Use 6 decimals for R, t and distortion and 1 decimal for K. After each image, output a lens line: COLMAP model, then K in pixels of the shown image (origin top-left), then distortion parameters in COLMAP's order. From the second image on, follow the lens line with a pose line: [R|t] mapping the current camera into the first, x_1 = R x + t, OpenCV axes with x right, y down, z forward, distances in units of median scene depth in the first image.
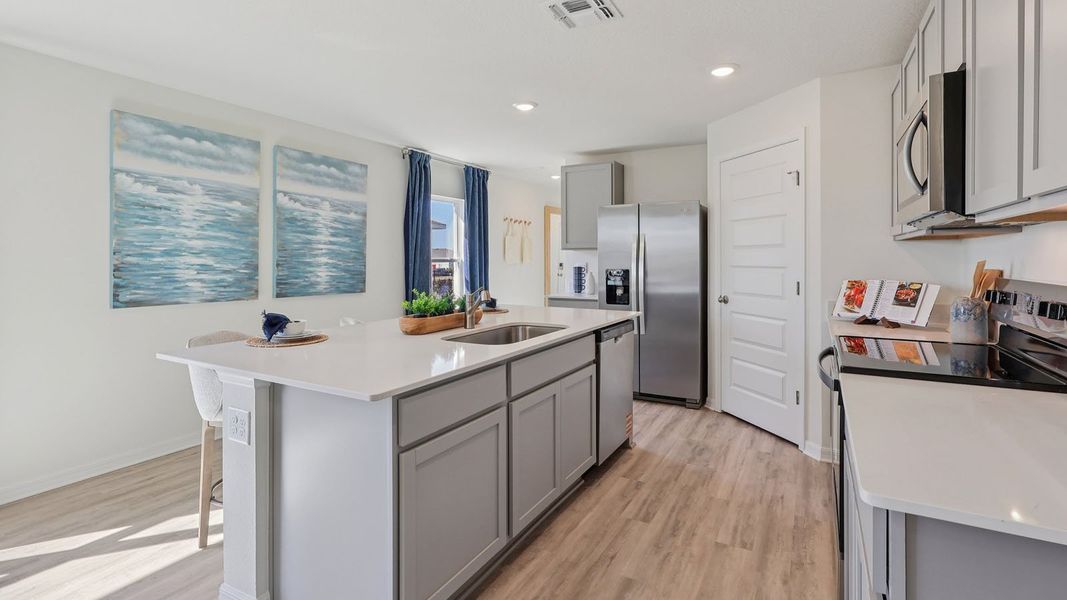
lens RADIAL K [[494.3, 0, 534.6], [0, 494.3, 257.8], [0, 0, 1]] dist [-0.002998, 0.000187]
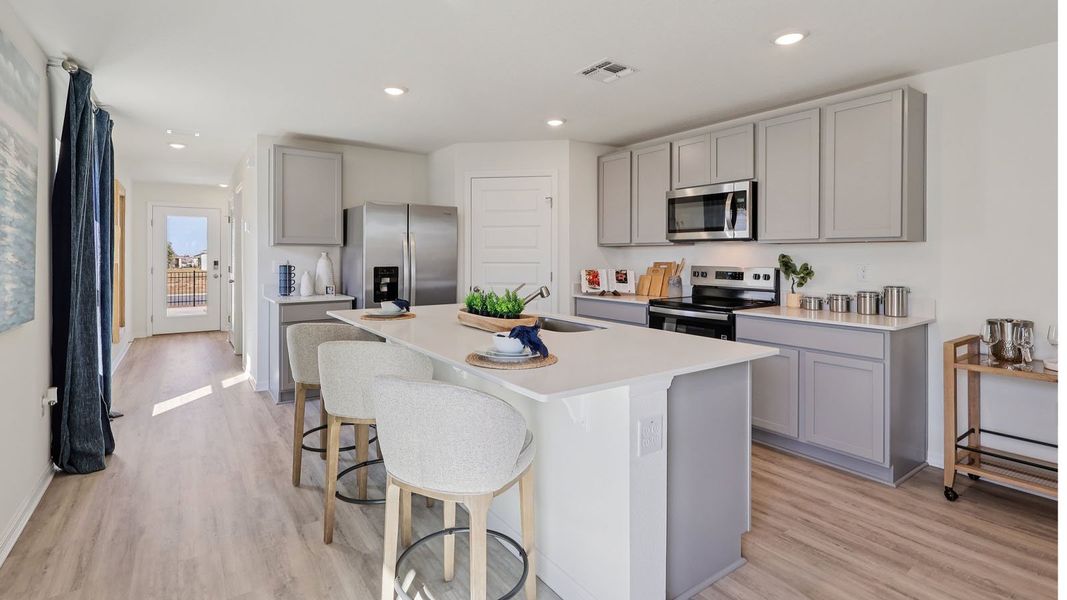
lens RADIAL K [[494.3, 0, 534.6], [0, 494.3, 257.8], [0, 0, 1]] dist [-0.002998, 0.000187]
pose [[0.418769, -0.003252, 0.908087, -0.762830], [-0.004955, 0.999971, 0.005866, -0.003143], [-0.908079, -0.006956, 0.418740, 0.392334]]
